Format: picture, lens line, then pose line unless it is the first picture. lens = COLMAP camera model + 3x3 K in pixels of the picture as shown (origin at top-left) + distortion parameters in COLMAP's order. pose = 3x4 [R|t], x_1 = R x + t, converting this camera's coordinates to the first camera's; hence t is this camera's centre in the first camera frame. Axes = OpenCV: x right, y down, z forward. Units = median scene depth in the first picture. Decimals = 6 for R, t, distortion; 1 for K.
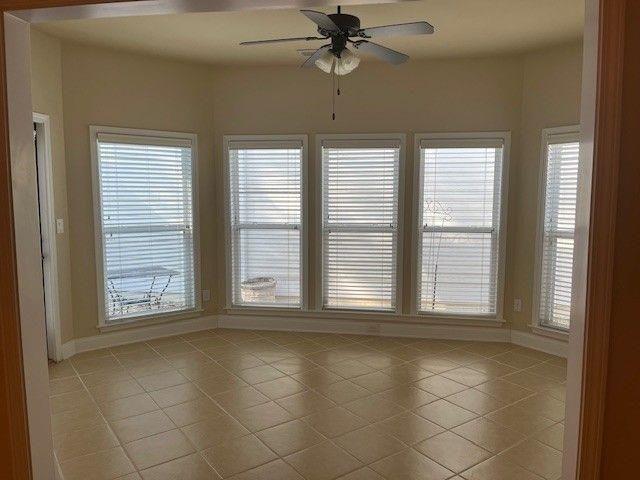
lens RADIAL K [[477.1, 0, 320.0], [0, 477.1, 240.0], [0, 0, 1]] dist [0.041281, -0.054504]
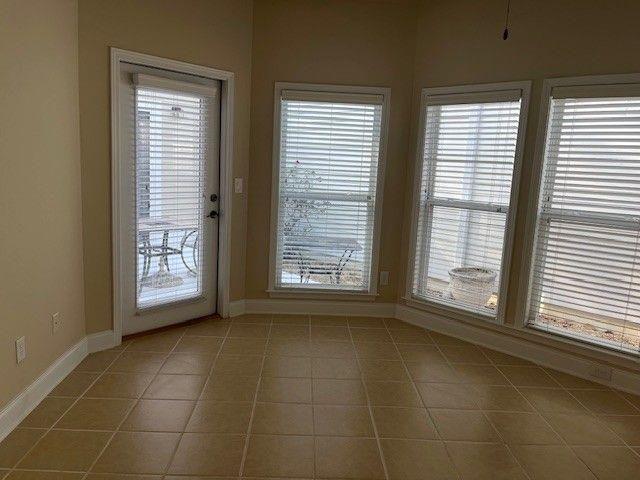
lens RADIAL K [[477.1, 0, 320.0], [0, 477.1, 240.0], [0, 0, 1]] dist [0.041281, -0.054504]
pose [[0.814104, 0.128087, -0.566417, 0.149839], [-0.102874, 0.991755, 0.076411, -0.008055], [0.571534, -0.003937, 0.820569, 0.234552]]
